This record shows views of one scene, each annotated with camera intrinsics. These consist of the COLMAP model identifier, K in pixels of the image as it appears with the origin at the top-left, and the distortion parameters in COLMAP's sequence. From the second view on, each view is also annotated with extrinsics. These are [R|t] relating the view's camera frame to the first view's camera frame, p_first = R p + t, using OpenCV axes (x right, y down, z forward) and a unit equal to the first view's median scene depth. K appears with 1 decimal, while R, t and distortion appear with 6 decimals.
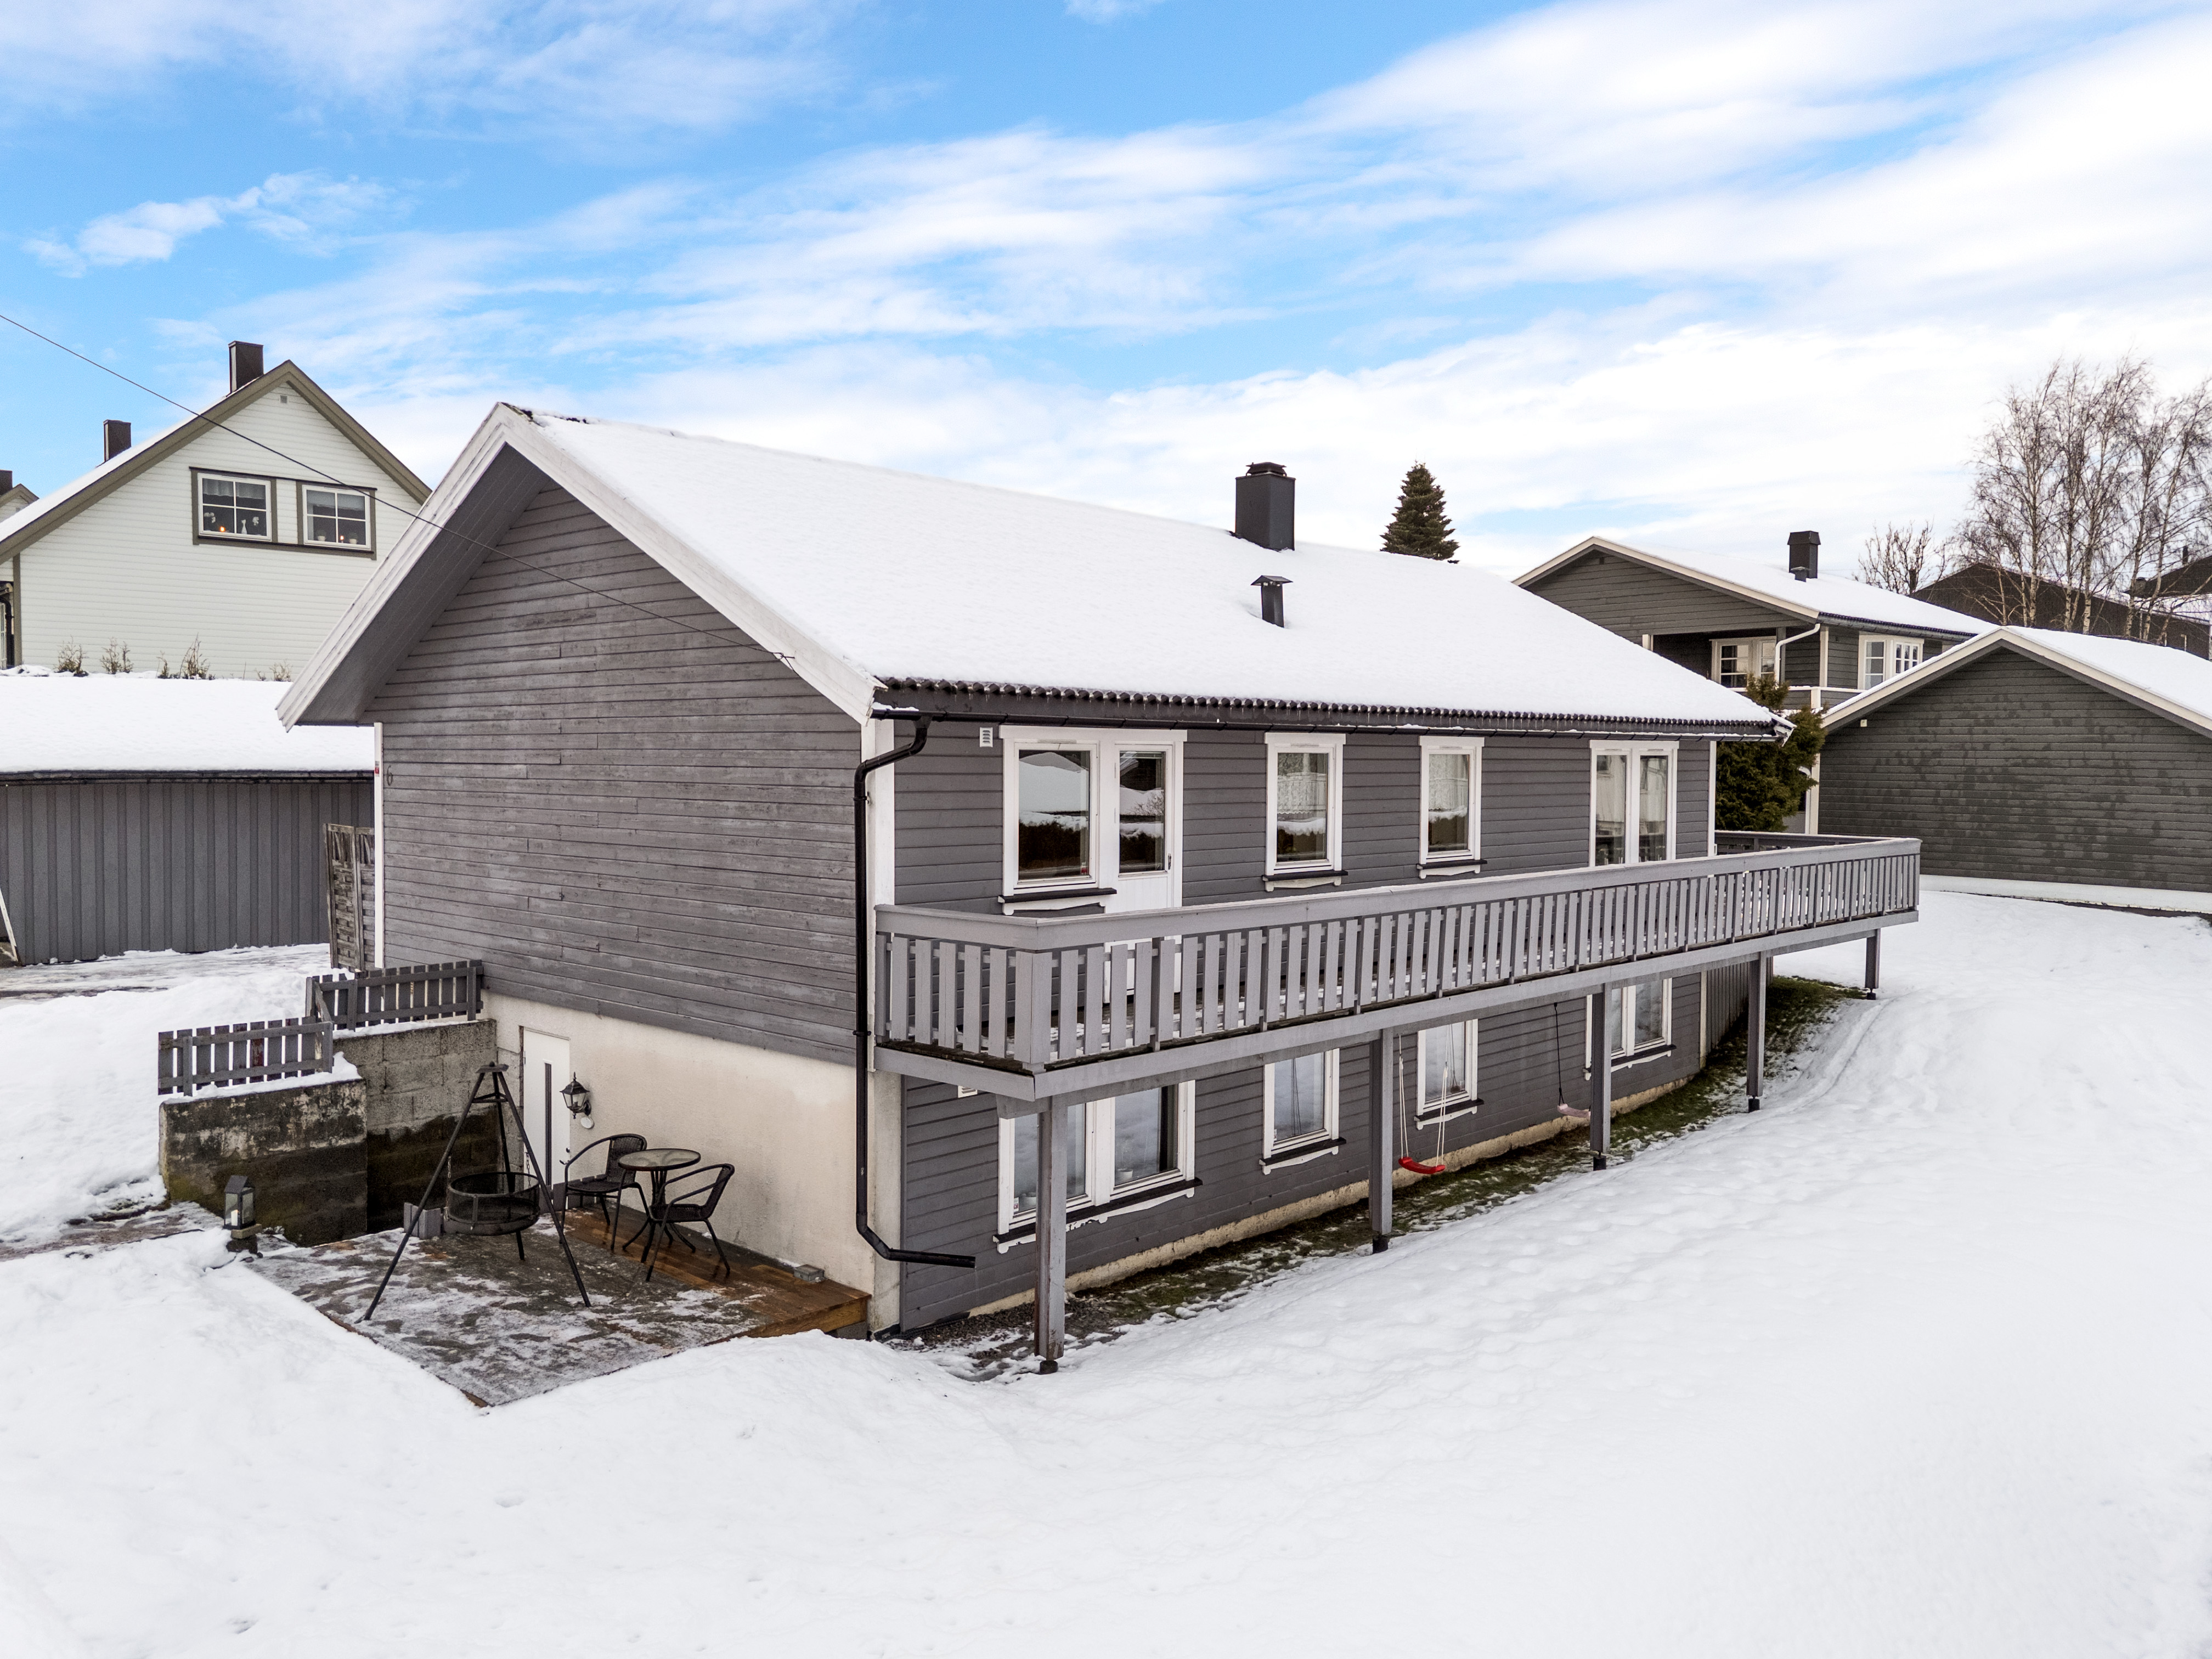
lens RADIAL K [[1638.6, 0, 1106.0], [0, 1638.6, 829.5], [0, 0, 1]] dist [0.027061, -0.002965]
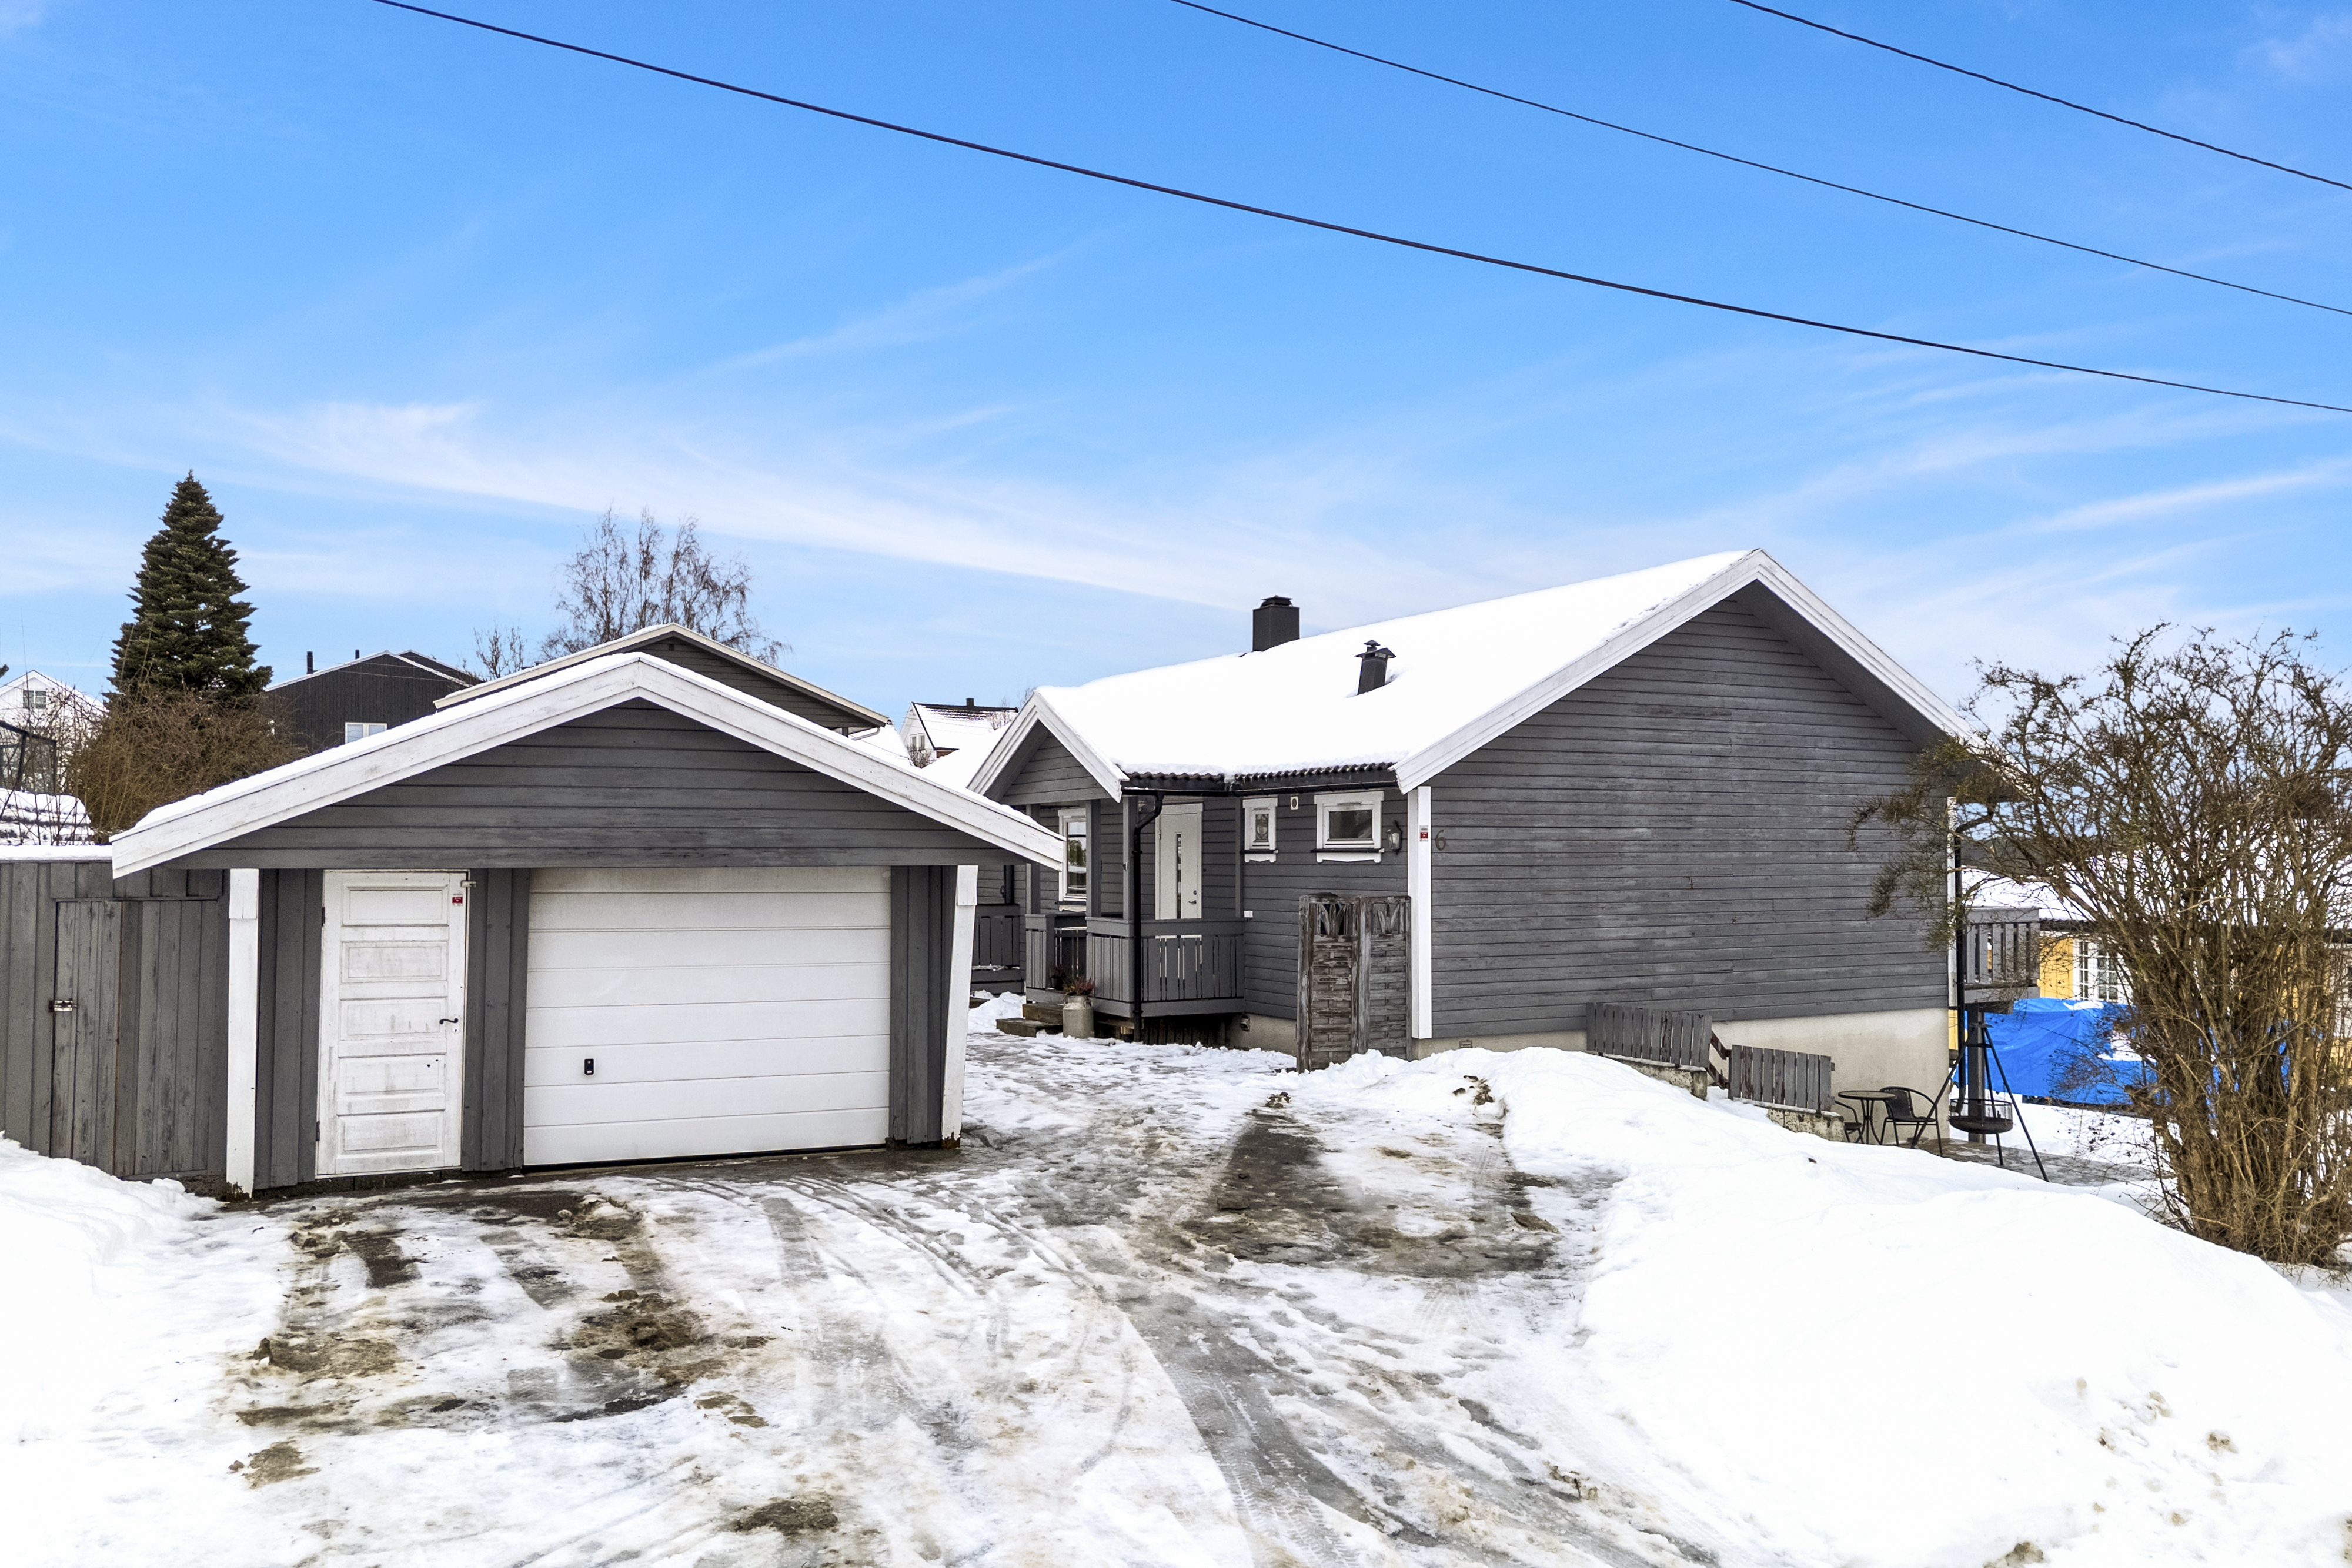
lens RADIAL K [[1779.9, 0, 1176.0], [0, 1779.9, 784.0], [0, 0, 1]] dist [-0.013554, -0.002265]
pose [[0.335705, 0.013170, 0.941875, -1.776448], [0.032995, 0.999124, -0.025731, -0.052302], [-0.941389, 0.039715, 0.334976, 0.934787]]
